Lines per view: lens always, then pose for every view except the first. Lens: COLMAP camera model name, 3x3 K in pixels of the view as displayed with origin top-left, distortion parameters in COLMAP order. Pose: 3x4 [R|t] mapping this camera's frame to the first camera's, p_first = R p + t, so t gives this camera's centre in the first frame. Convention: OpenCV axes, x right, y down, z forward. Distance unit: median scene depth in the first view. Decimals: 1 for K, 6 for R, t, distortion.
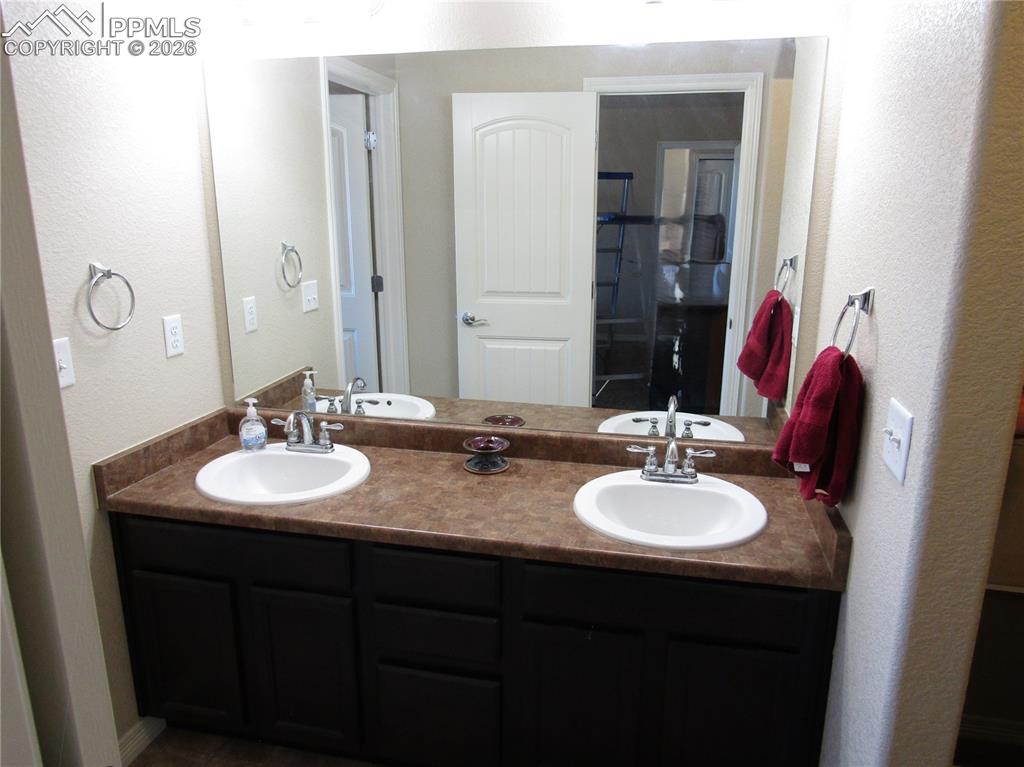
lens RADIAL K [[721.8, 0, 512.0], [0, 721.8, 383.5], [0, 0, 1]] dist [-0.004312, -0.003645]
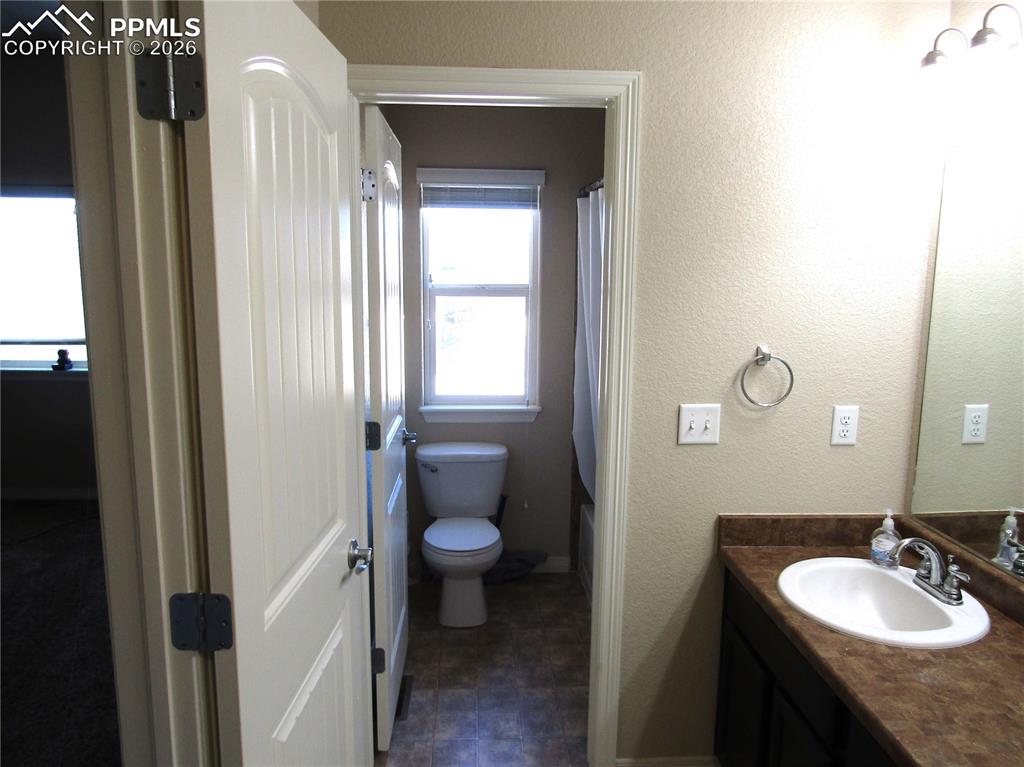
lens RADIAL K [[721.8, 0, 512.0], [0, 721.8, 383.5], [0, 0, 1]] dist [-0.004312, -0.003645]
pose [[0.272999, 0.144602, -0.951085, 0.365571], [-0.245689, 0.966333, 0.076398, -0.089567], [0.930112, 0.212815, 0.299335, 0.270826]]
